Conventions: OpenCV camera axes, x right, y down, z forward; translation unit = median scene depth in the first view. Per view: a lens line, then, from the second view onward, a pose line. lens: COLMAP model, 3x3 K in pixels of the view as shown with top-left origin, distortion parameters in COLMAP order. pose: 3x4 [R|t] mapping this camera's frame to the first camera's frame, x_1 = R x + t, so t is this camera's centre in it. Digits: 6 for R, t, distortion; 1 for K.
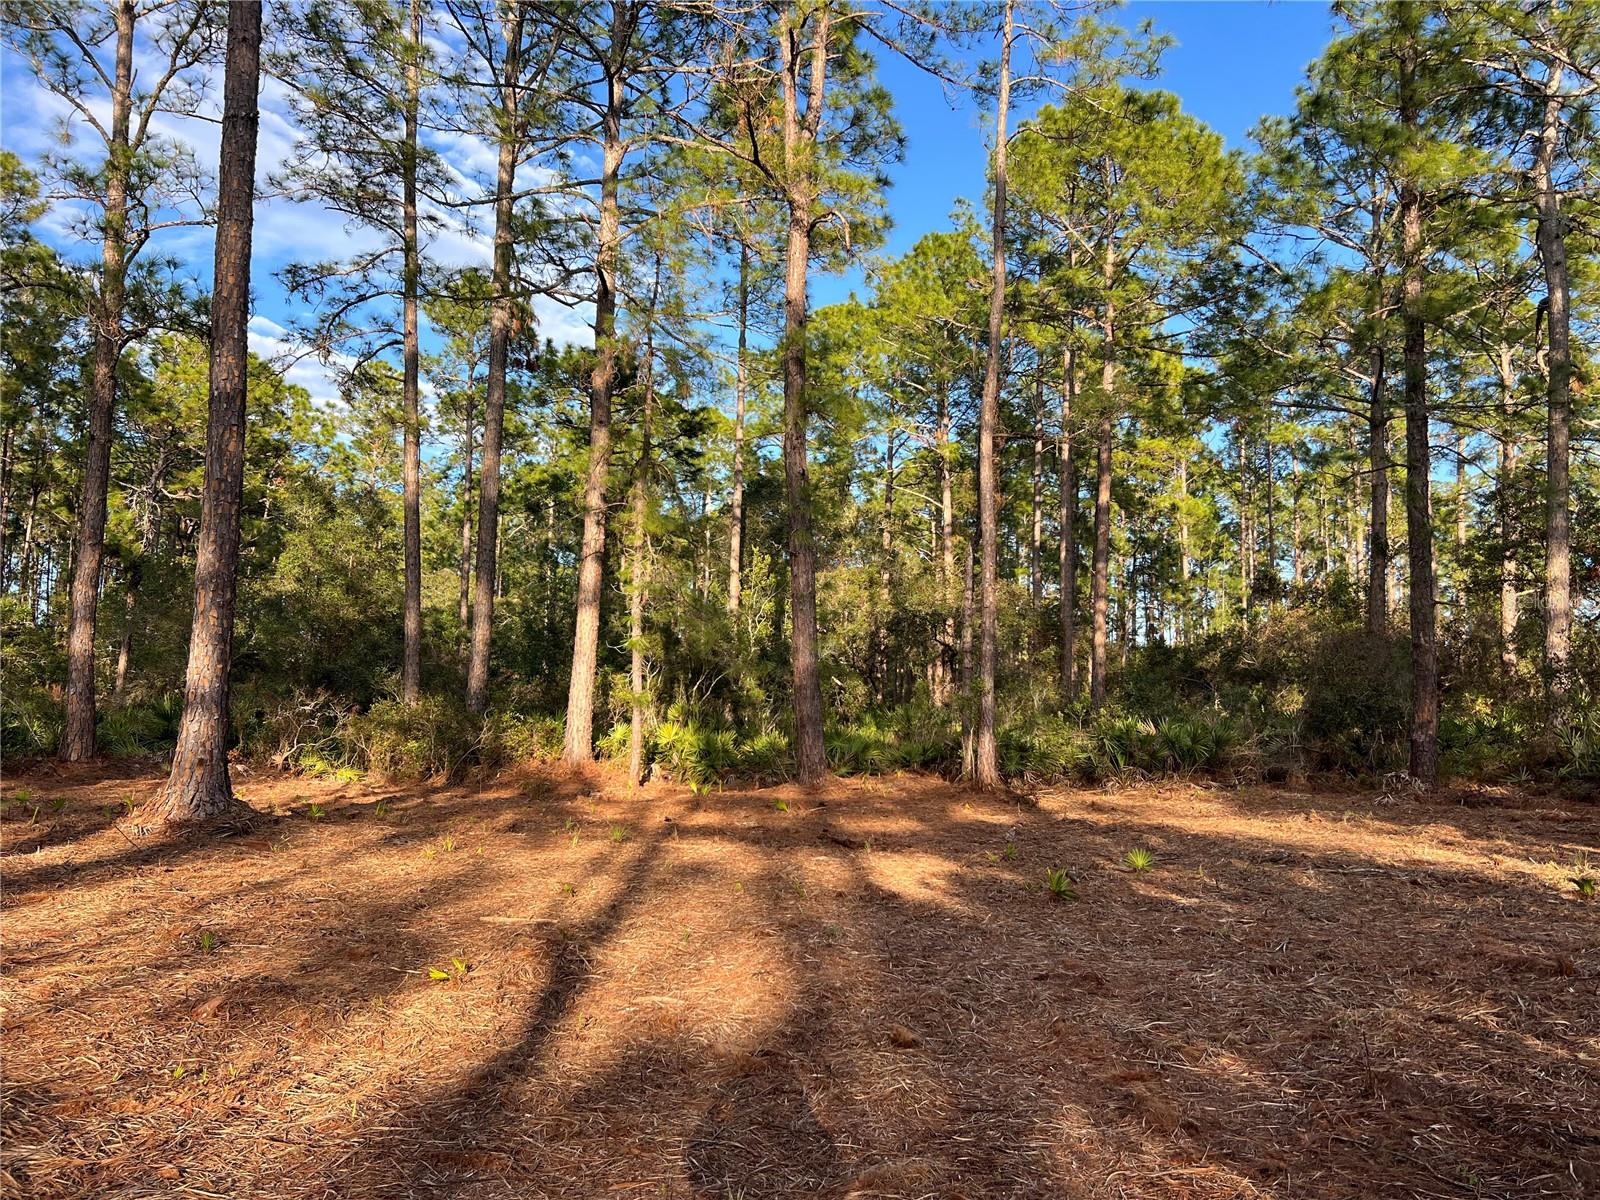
lens RADIAL K [[1197.9, 0, 804.5], [0, 1197.9, 604.9], [0, 0, 1]] dist [0.048763, -0.047376]
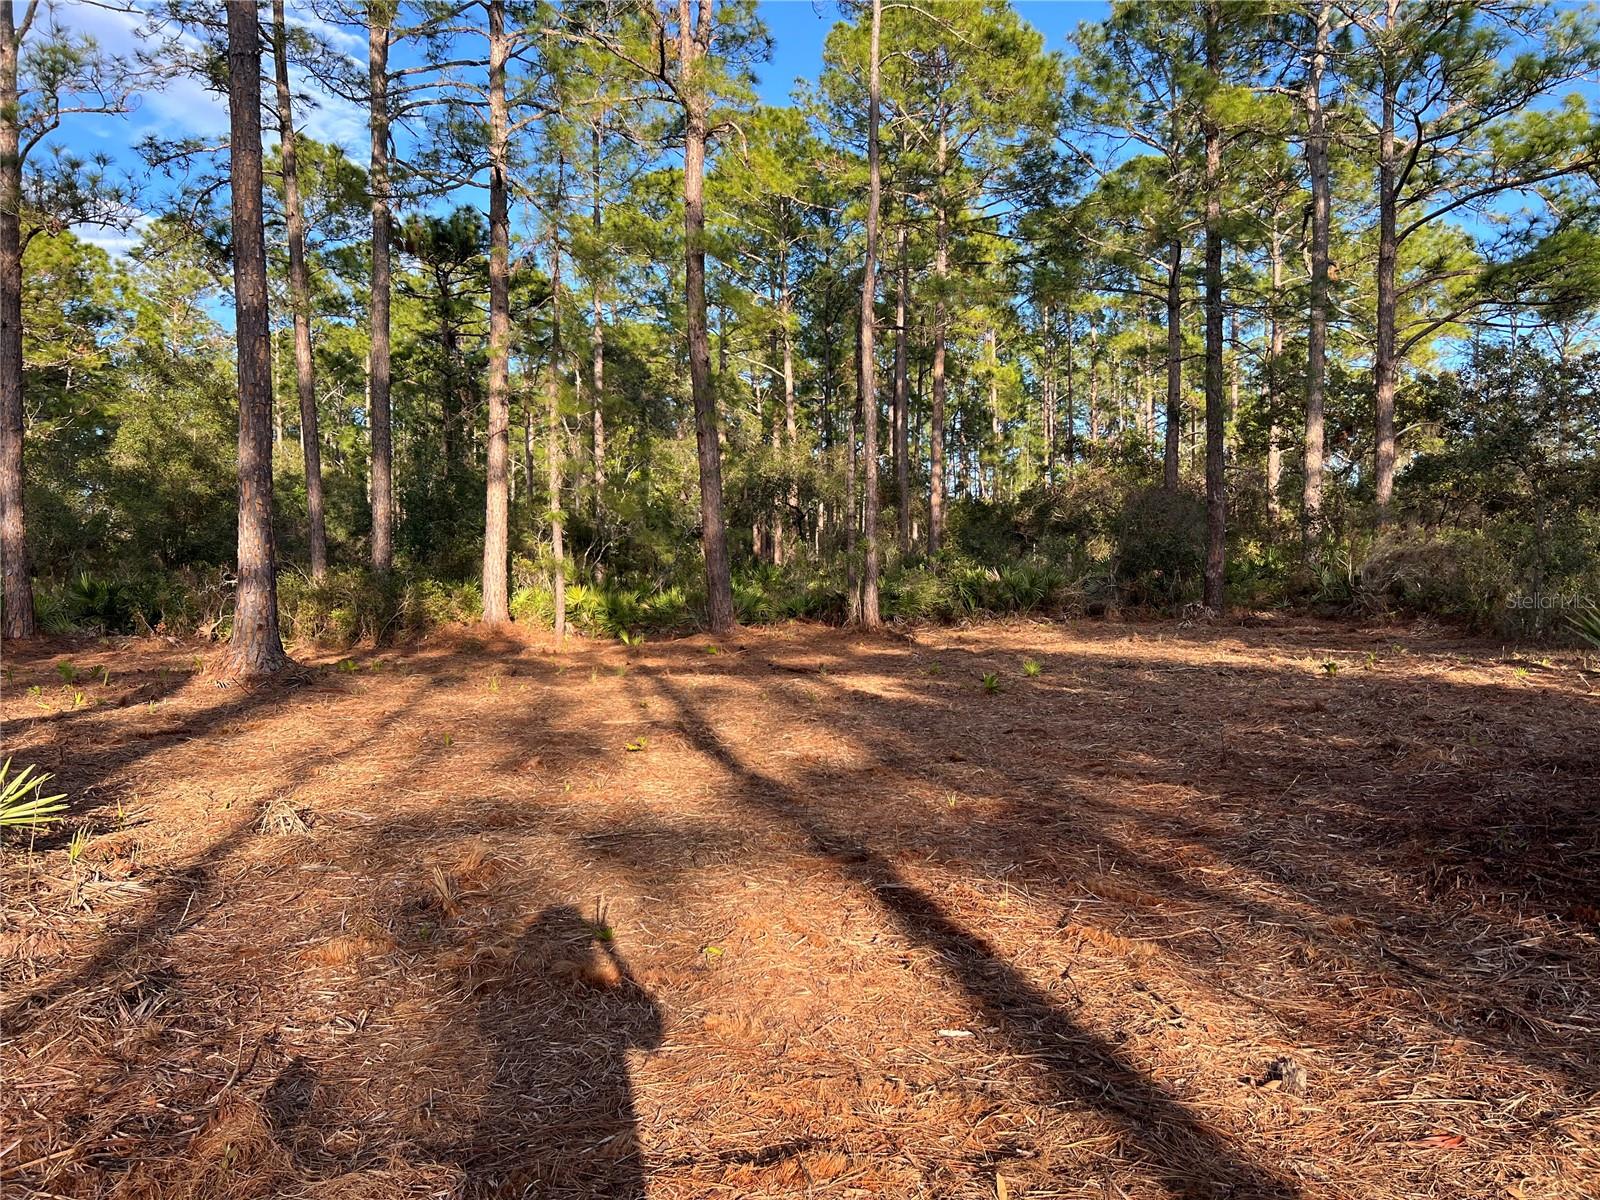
lens RADIAL K [[1197.9, 0, 804.3], [0, 1197.9, 587.5], [0, 0, 1]] dist [0.048763, -0.047376]
pose [[0.986730, -0.033923, 0.158785, -0.082667], [0.017491, 0.994449, 0.103757, -0.011254], [-0.161423, -0.099602, 0.981846, -0.124606]]
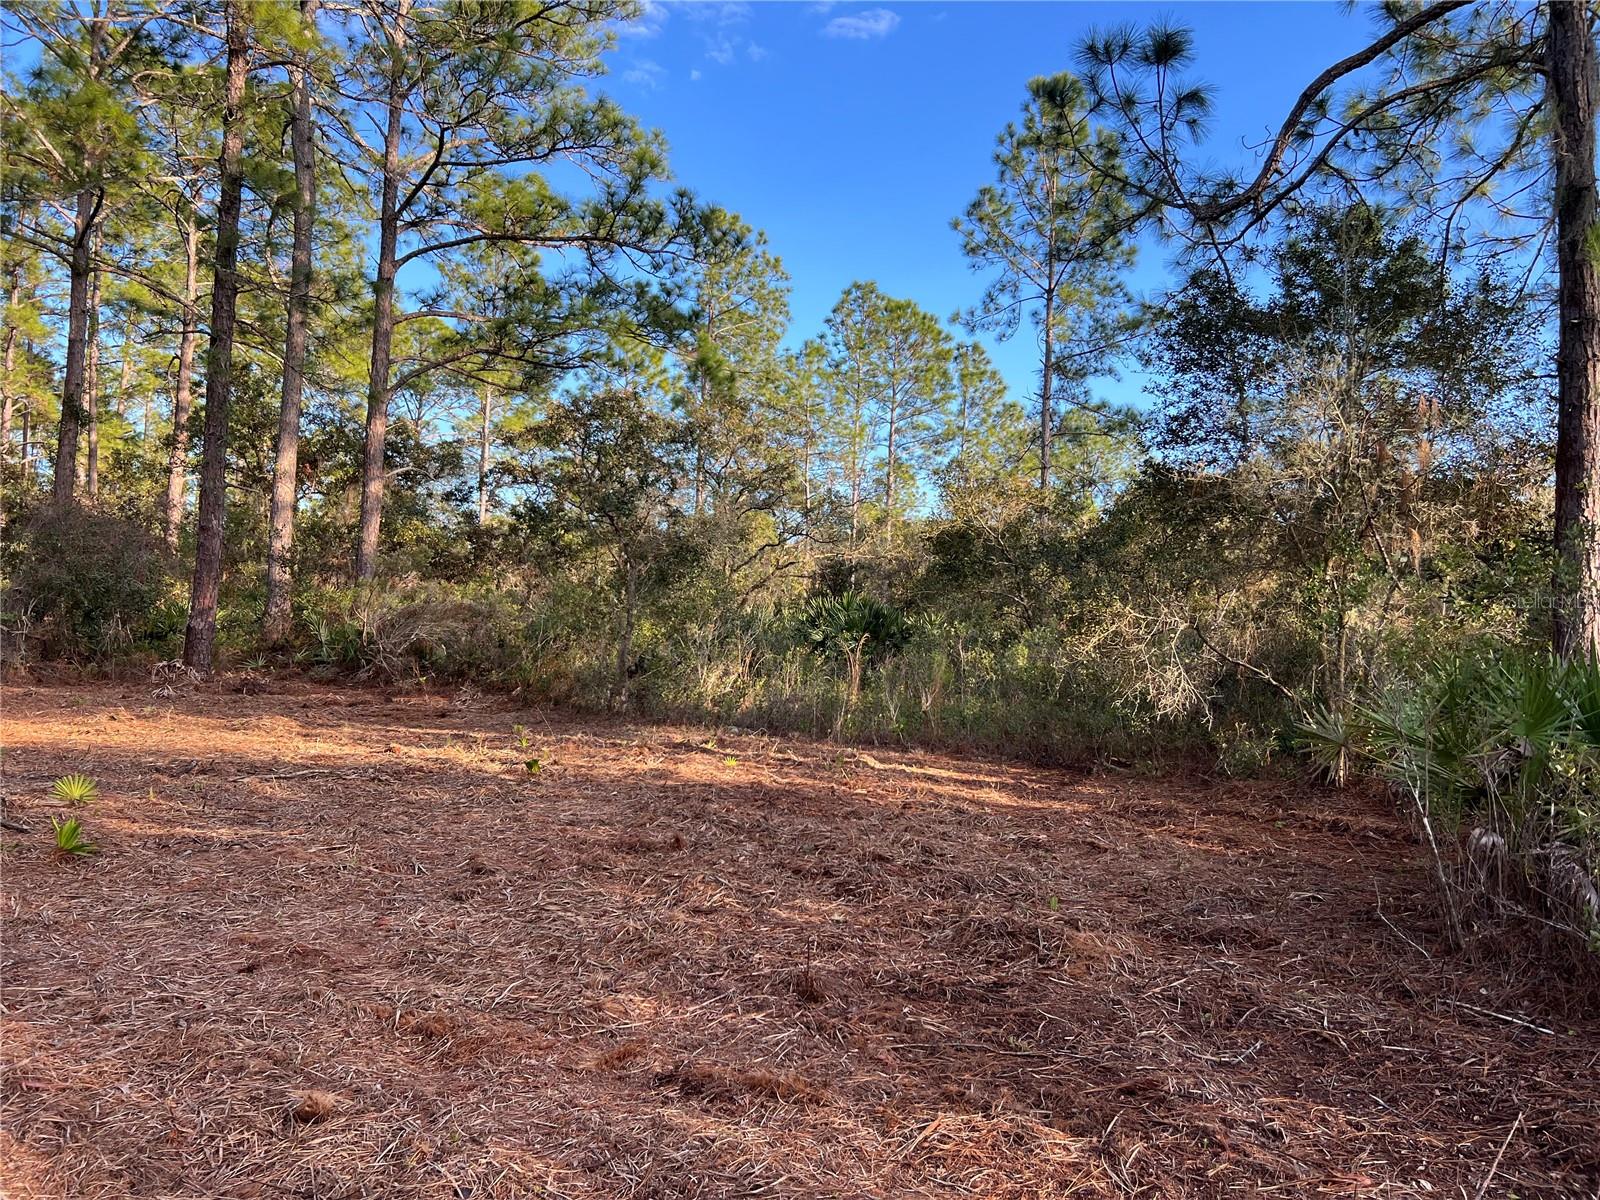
lens RADIAL K [[1197.9, 0, 800.3], [0, 1197.9, 601.8], [0, 0, 1]] dist [0.048763, -0.047376]
pose [[0.467560, 0.022888, 0.883665, -0.081858], [-0.108535, 0.993587, 0.031692, 0.007928], [-0.877273, -0.110726, 0.467045, 0.109390]]
